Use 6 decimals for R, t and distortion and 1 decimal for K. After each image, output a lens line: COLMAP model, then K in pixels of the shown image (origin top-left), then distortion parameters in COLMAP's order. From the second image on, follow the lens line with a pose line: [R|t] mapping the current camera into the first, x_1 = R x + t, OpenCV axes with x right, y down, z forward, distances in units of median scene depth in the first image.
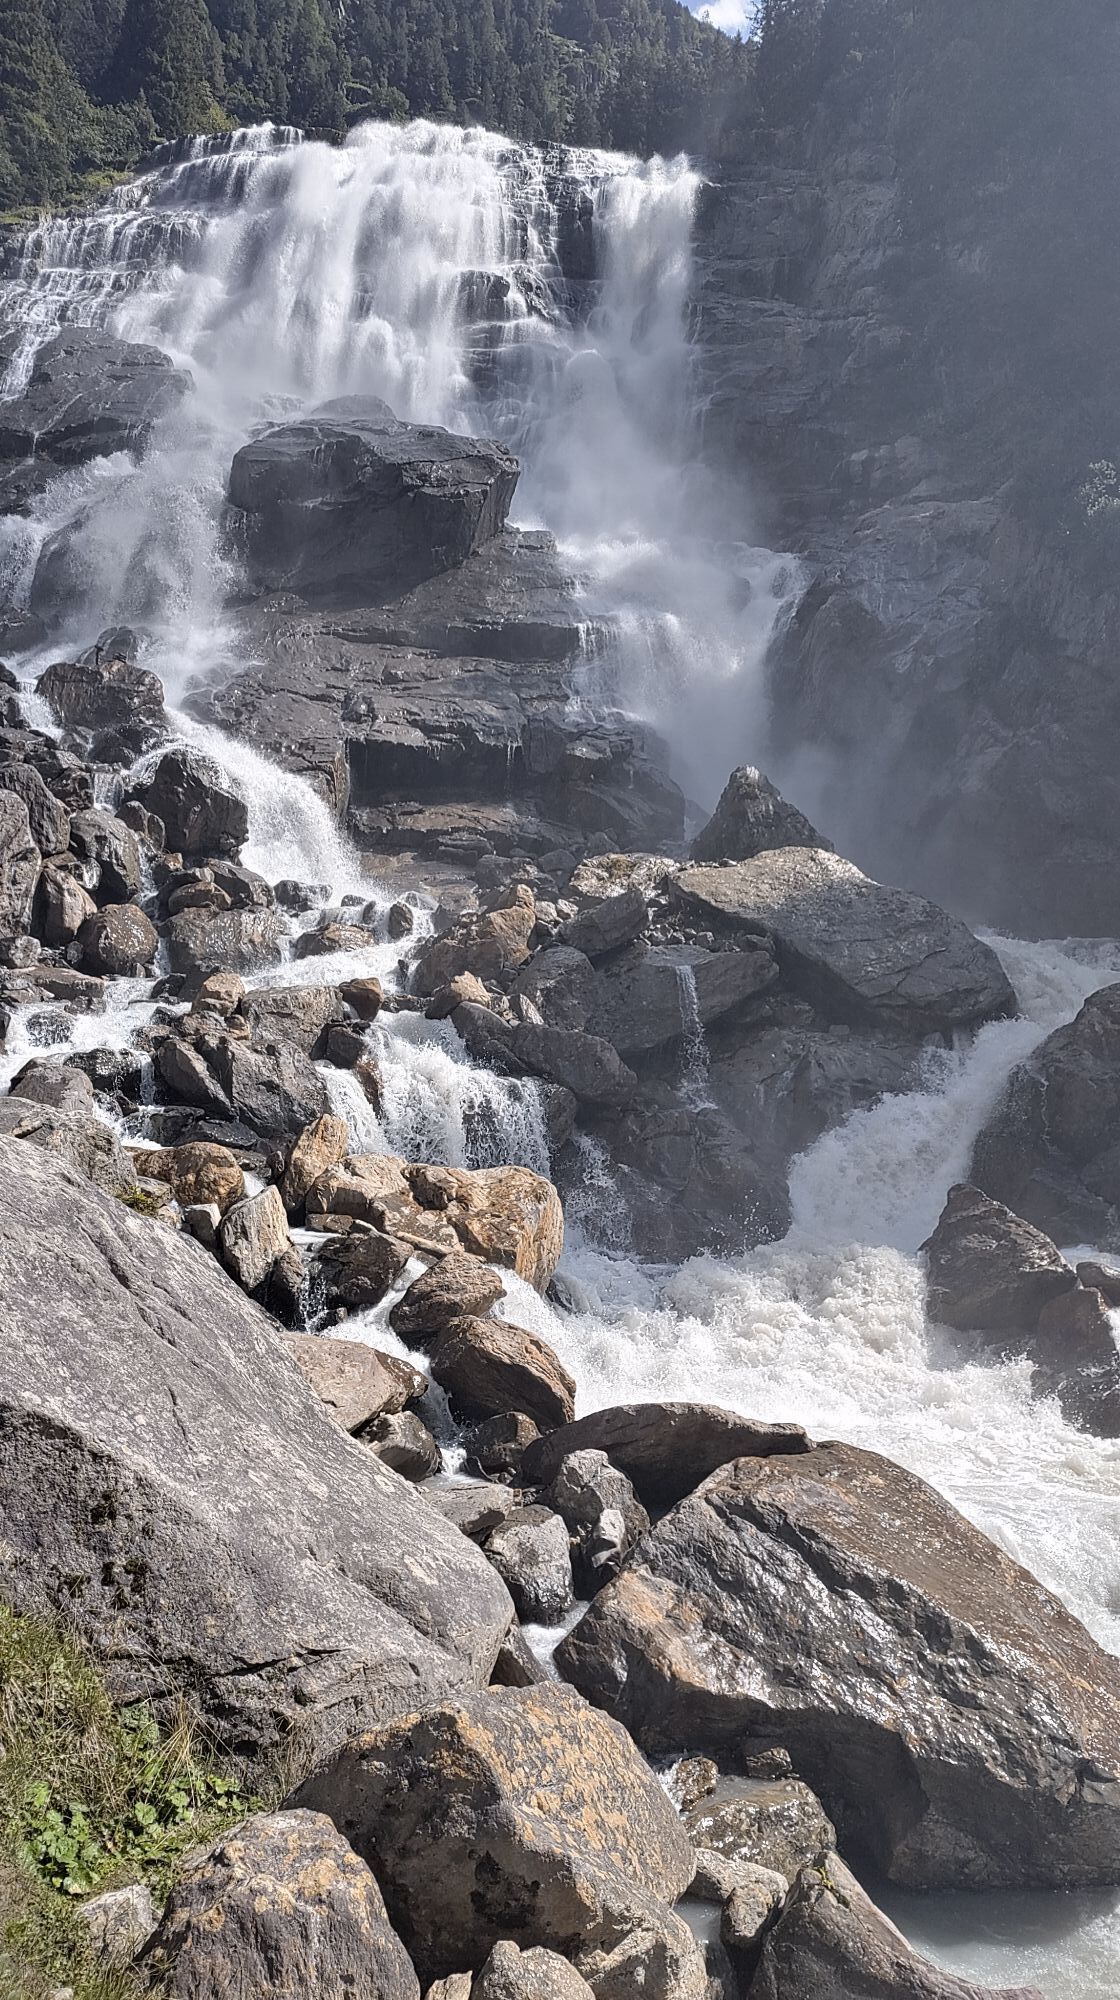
lens RADIAL K [[1498.5, 0, 555.2], [0, 1498.5, 1004.5], [0, 0, 1]] dist [0.031334, -0.030170]
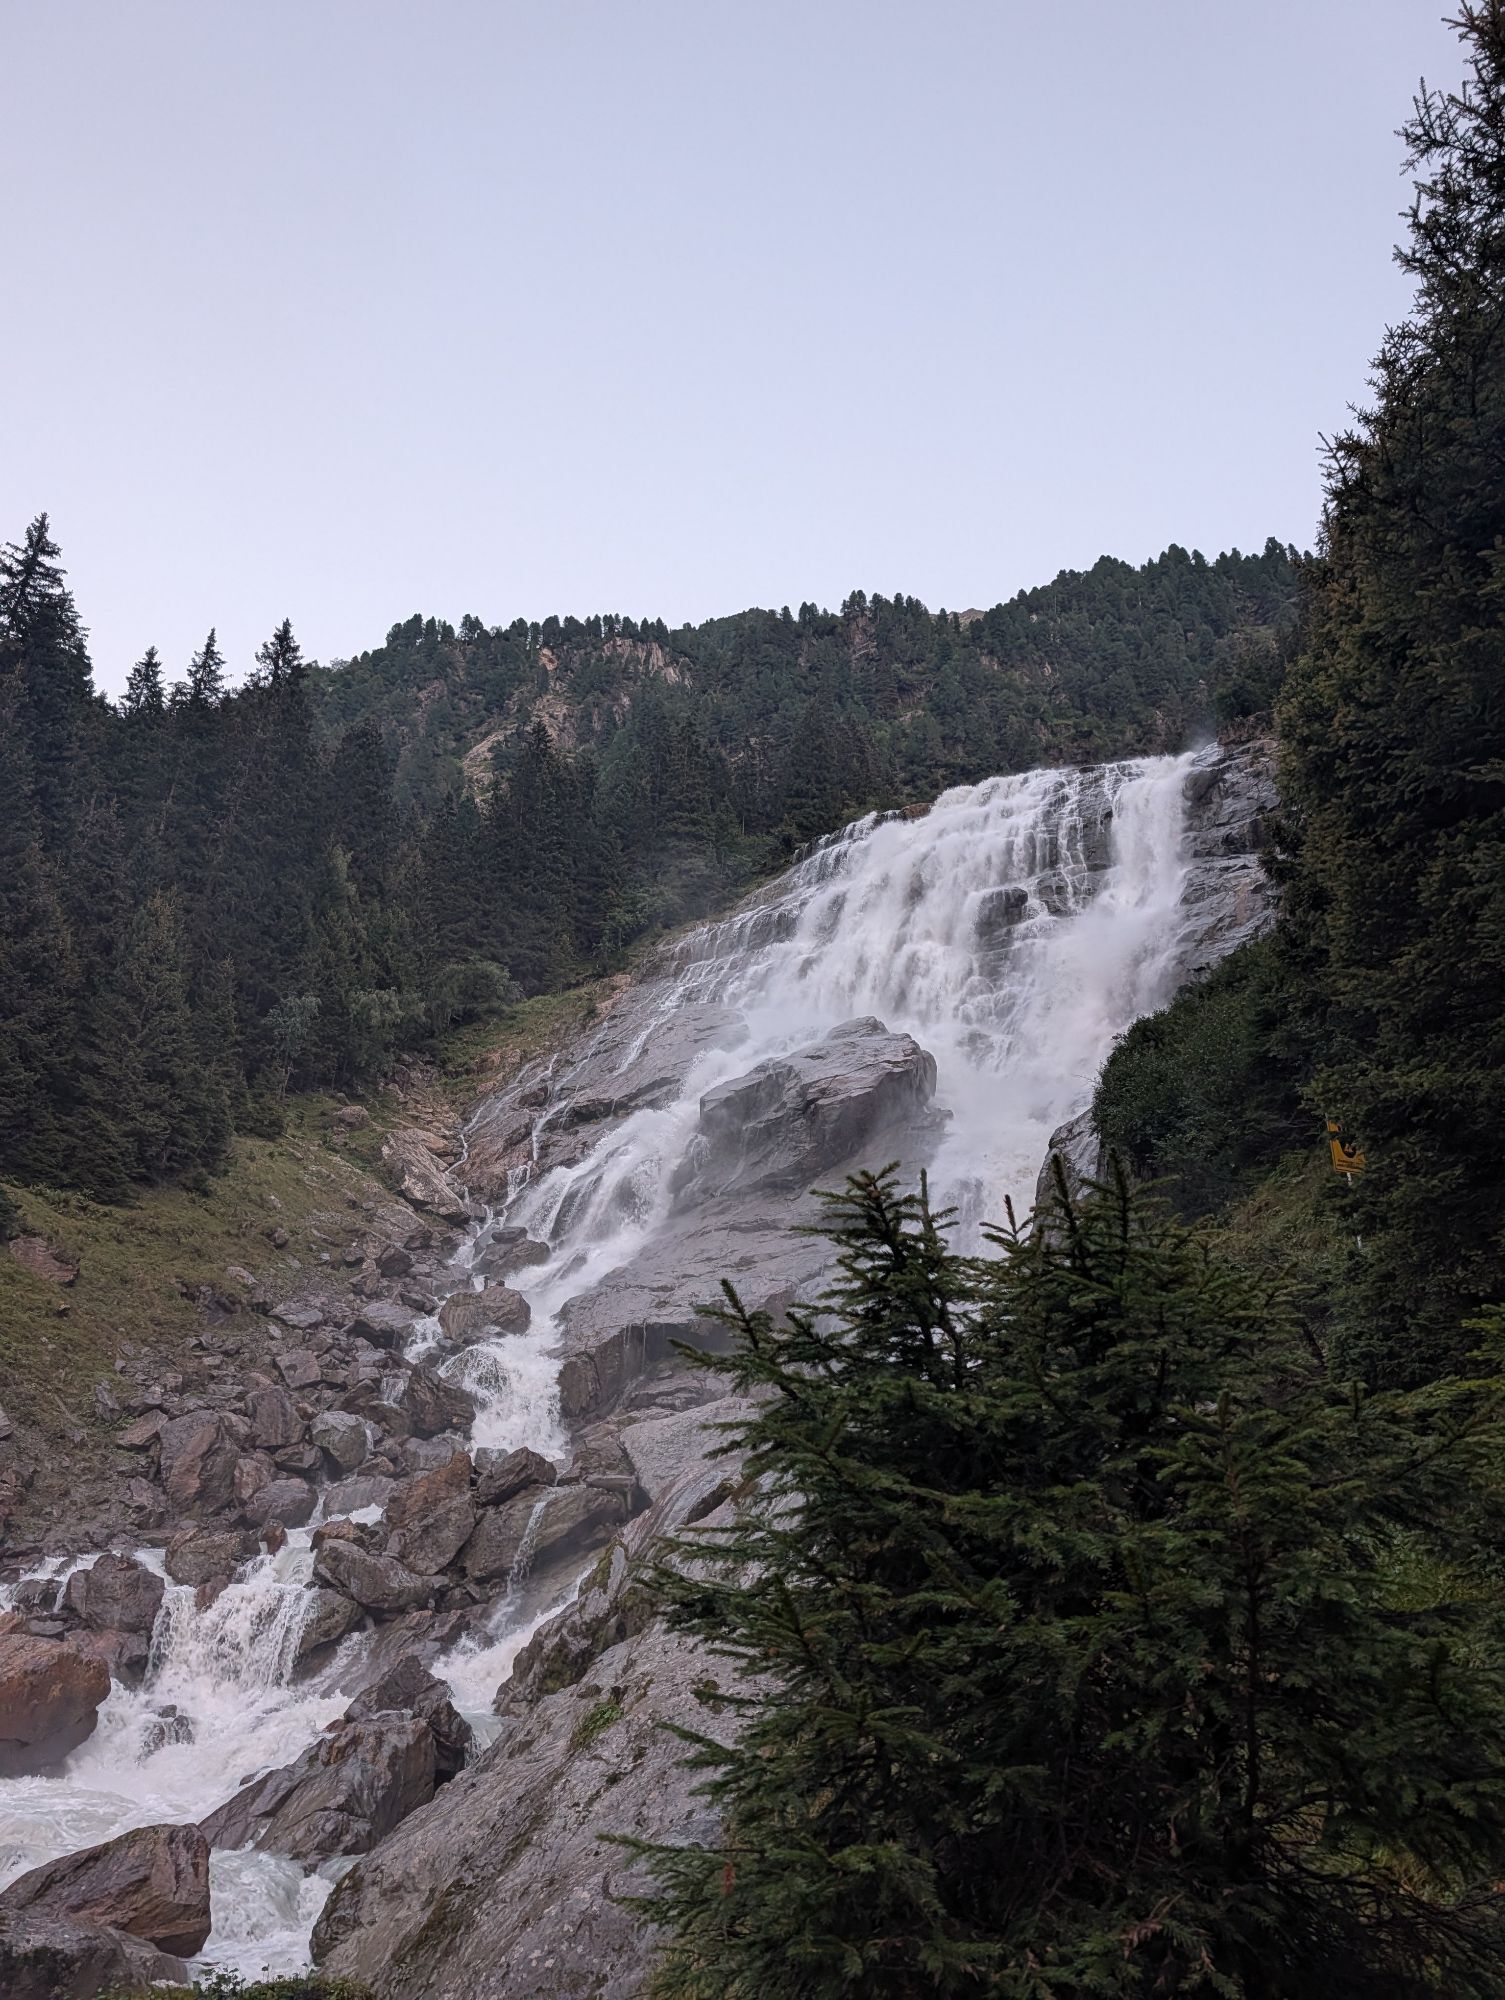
lens RADIAL K [[1438.1, 0, 743.9], [0, 1438.1, 1022.0], [0, 0, 1]] dist [0.044761, 0.006722]
pose [[0.888804, -0.194446, -0.414991, 0.288942], [0.043637, 0.937320, -0.345728, 0.009627], [0.456205, 0.289175, 0.841579, -0.056848]]
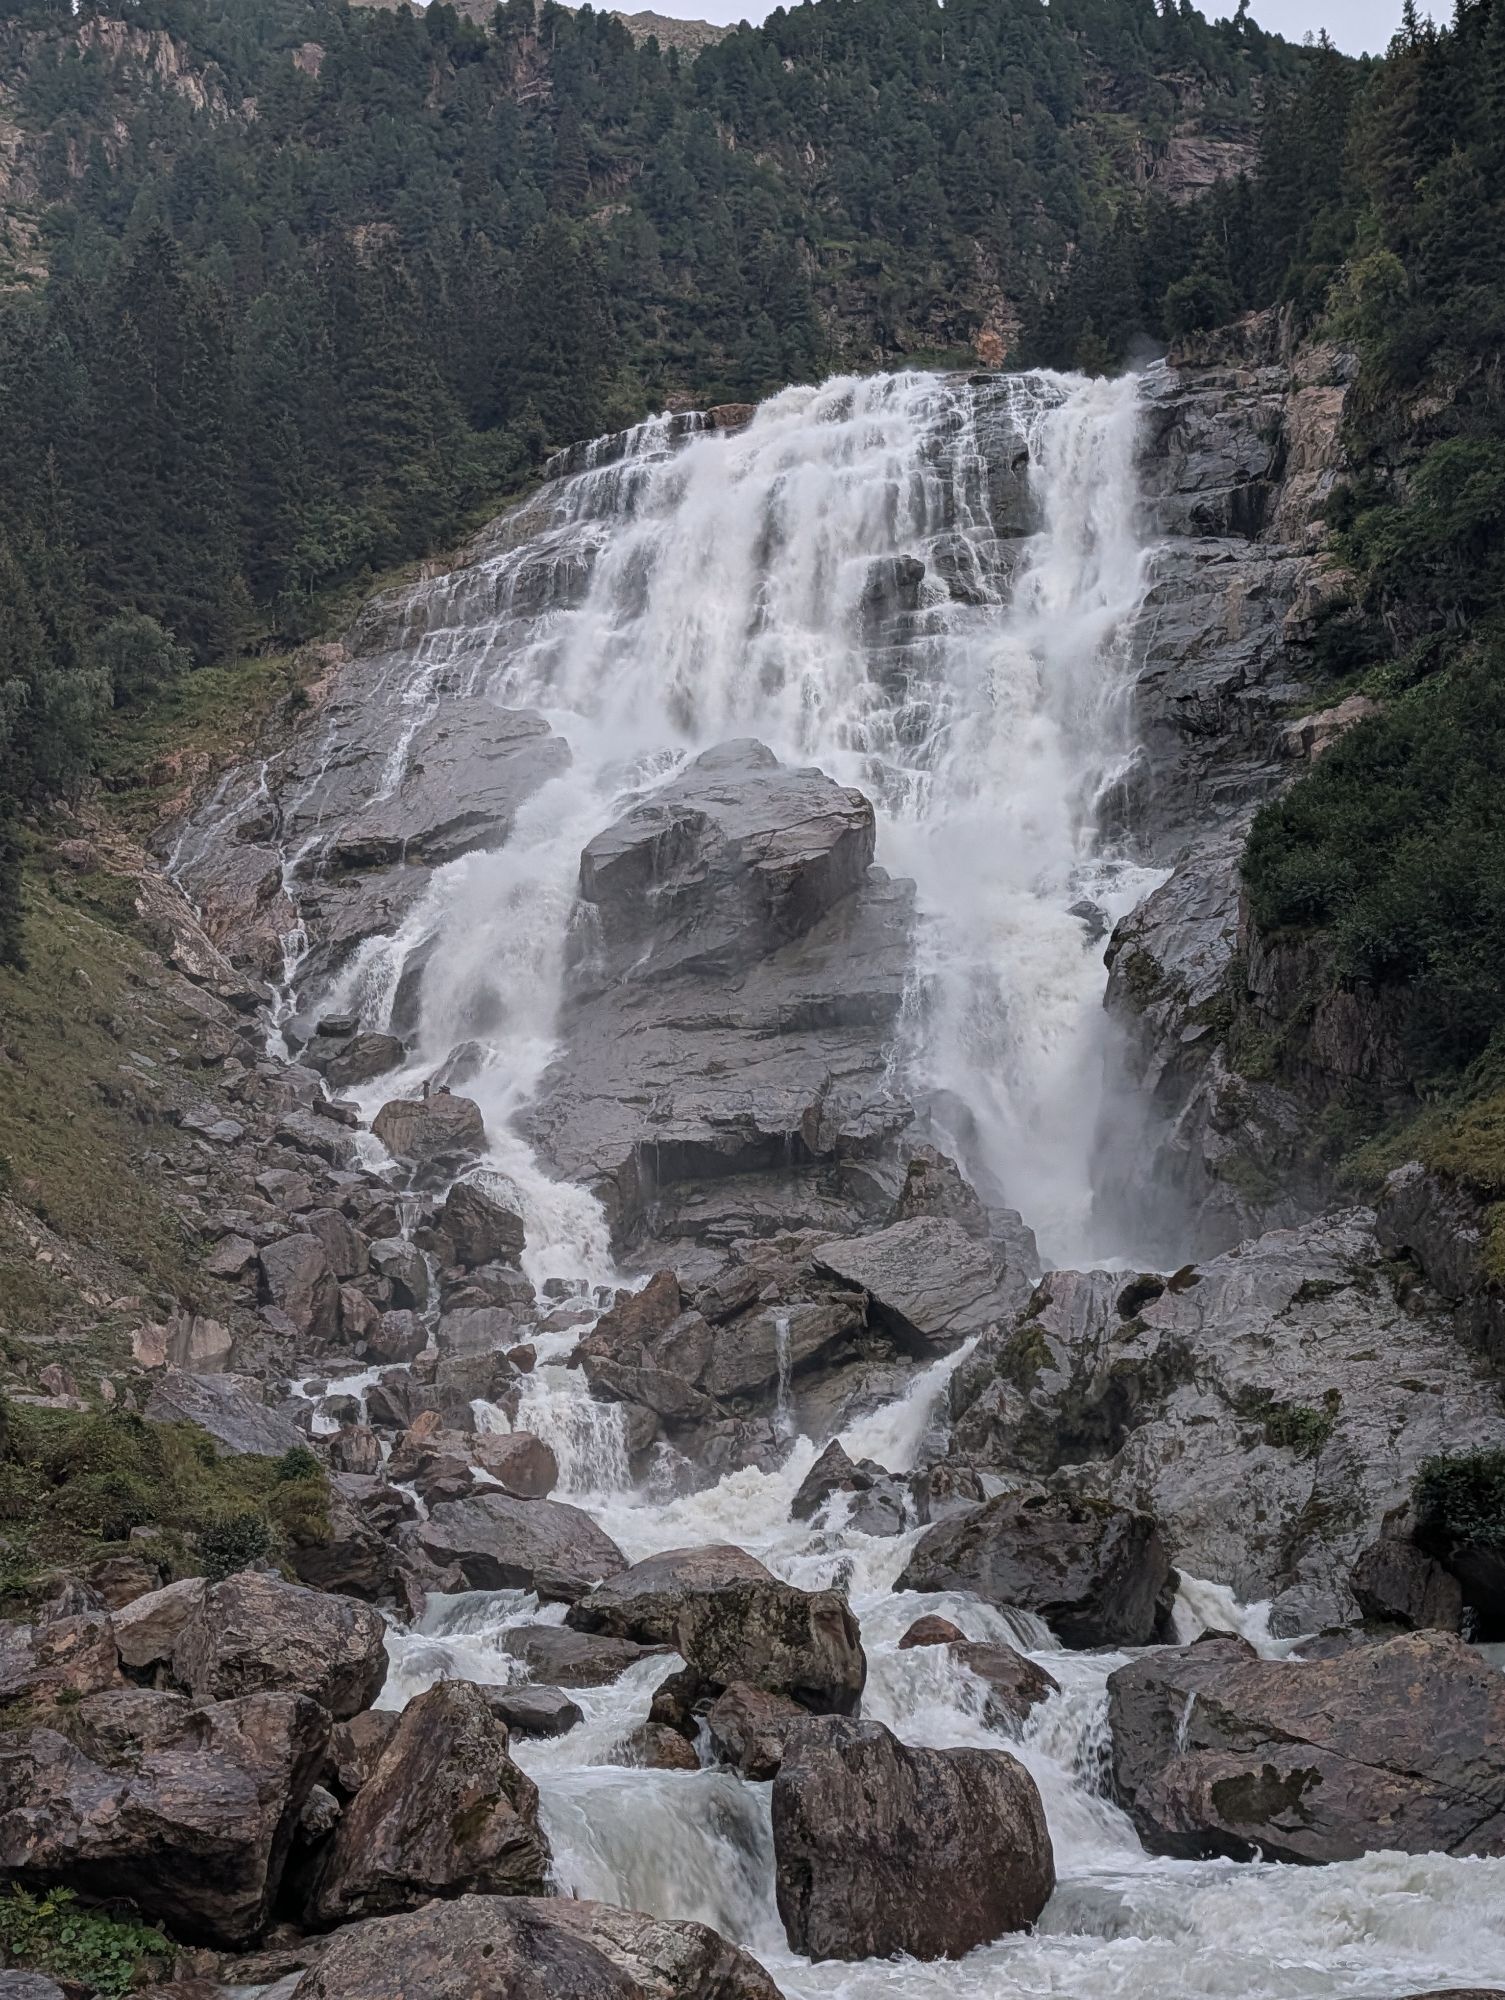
lens RADIAL K [[2292.7, 0, 714.2], [0, 2292.7, 973.4], [0, 0, 1]] dist [0.198230, -0.749970]
pose [[0.965313, -0.117341, -0.233242, 0.174169], [0.067743, 0.975289, -0.210290, 0.032388], [0.252154, 0.187195, 0.949408, -0.327896]]
